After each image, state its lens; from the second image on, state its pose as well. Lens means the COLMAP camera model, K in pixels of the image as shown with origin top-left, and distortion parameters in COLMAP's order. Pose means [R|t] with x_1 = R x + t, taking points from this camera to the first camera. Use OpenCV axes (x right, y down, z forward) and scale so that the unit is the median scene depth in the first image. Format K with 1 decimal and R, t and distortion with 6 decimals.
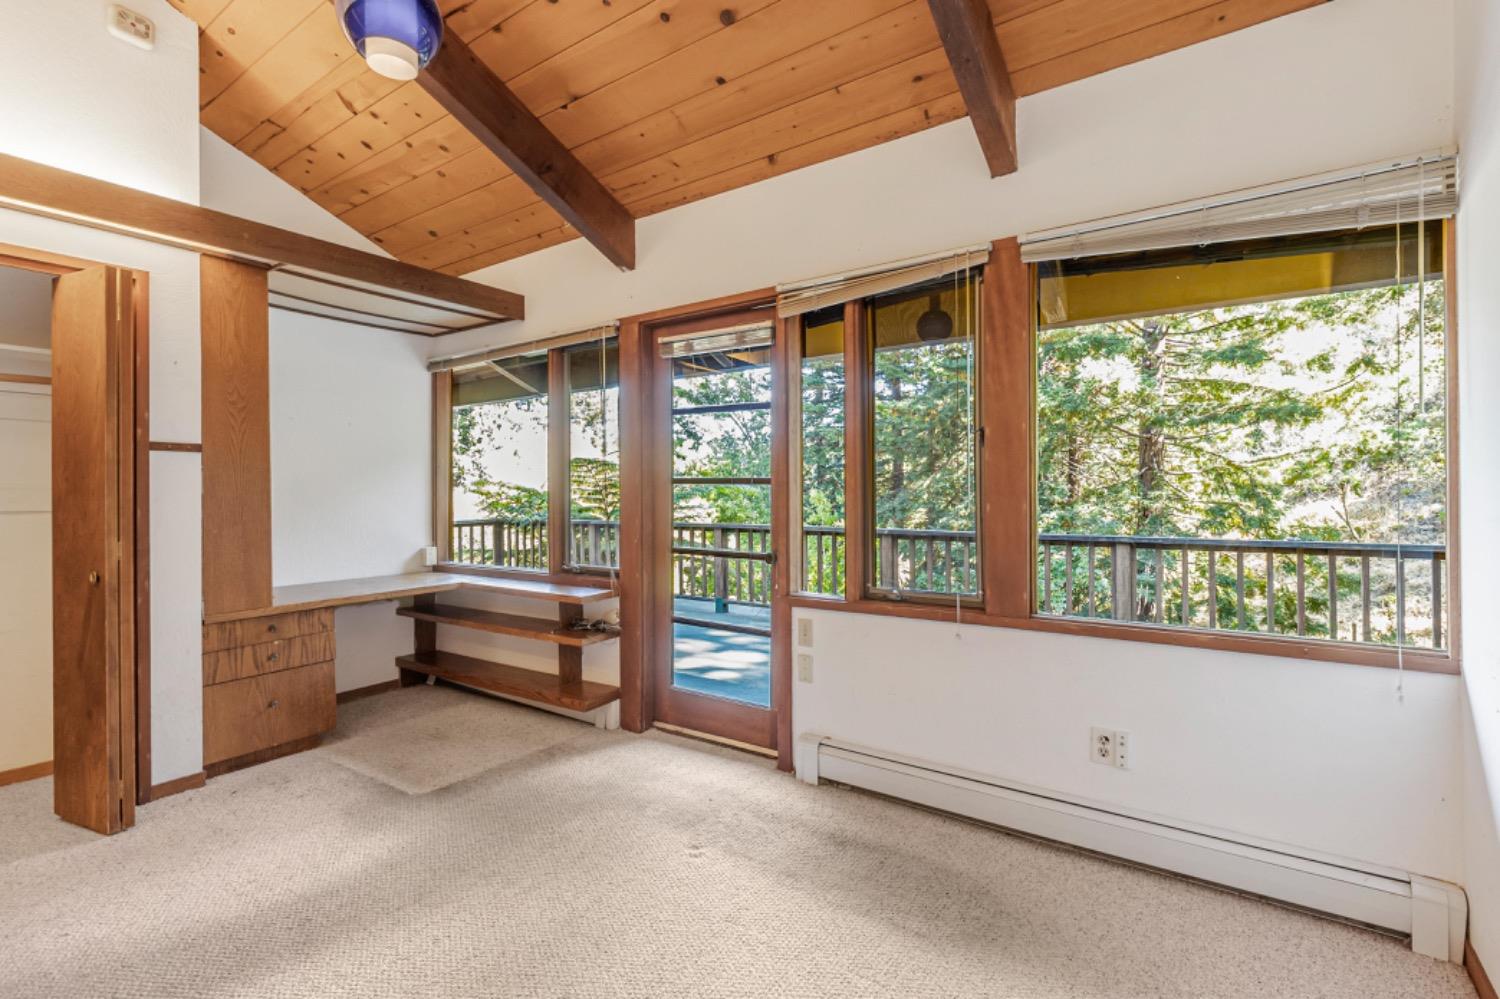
lens RADIAL K [[705.3, 0, 750.0], [0, 705.3, 499.5], [0, 0, 1]] dist [0.001178, -0.000022]
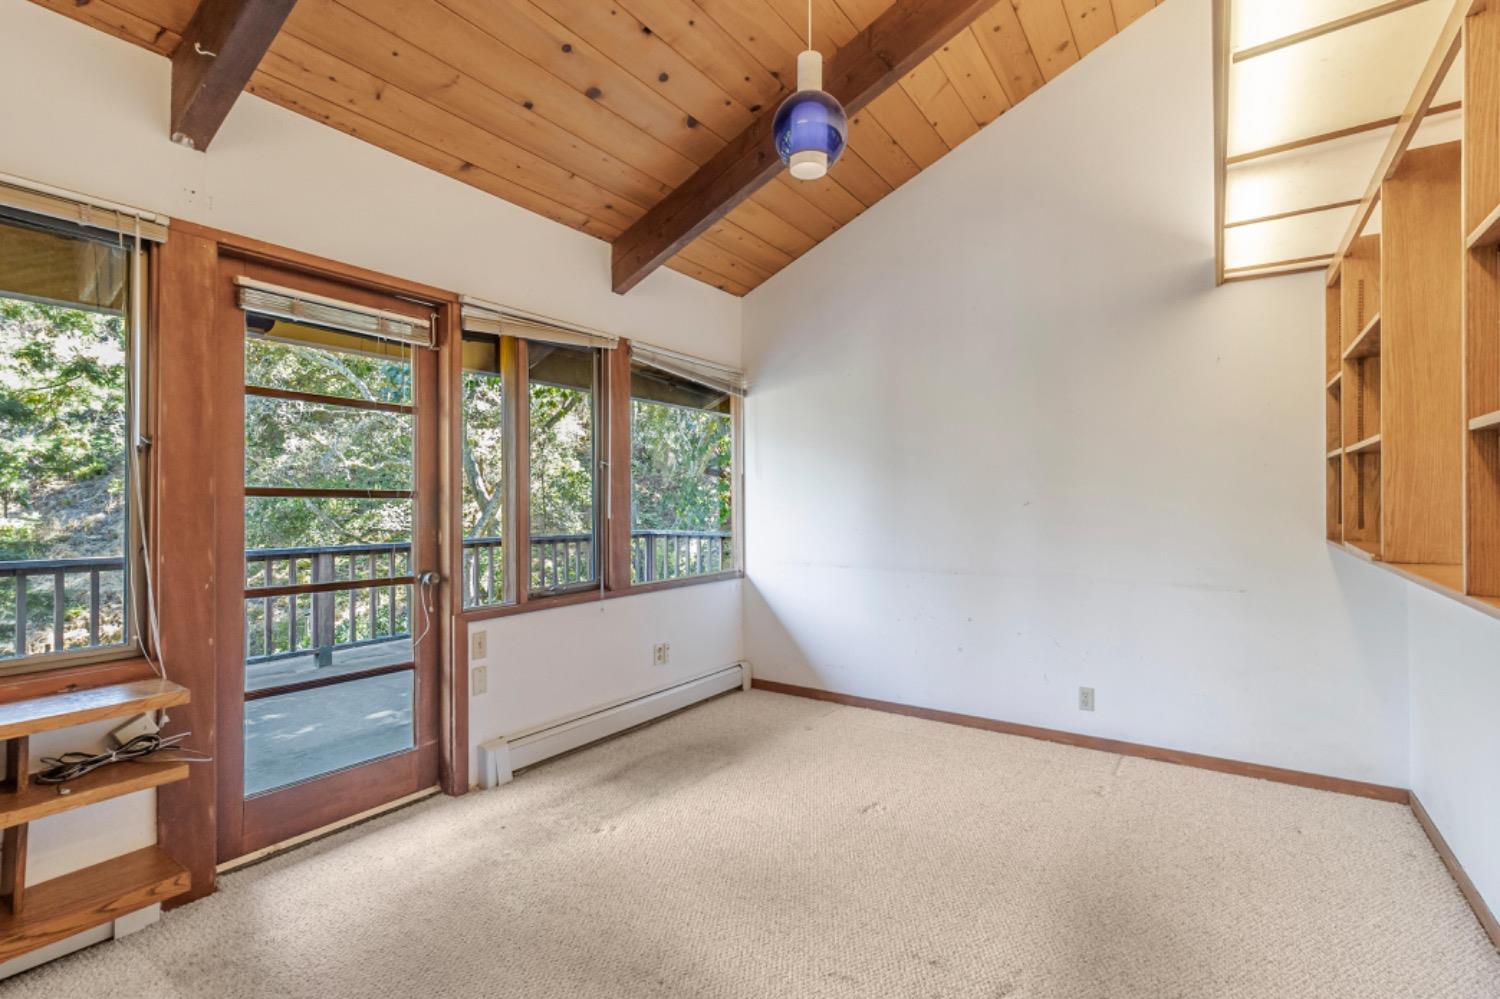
lens RADIAL K [[711.7, 0, 790.5], [0, 711.7, 496.7], [0, 0, 1]] dist [-0.000715, 0.000203]
pose [[-0.072142, 0.008369, 0.997359, -0.940533], [0.008752, 0.999932, -0.007758, -0.012930], [-0.997356, 0.008169, -0.072211, 0.602694]]
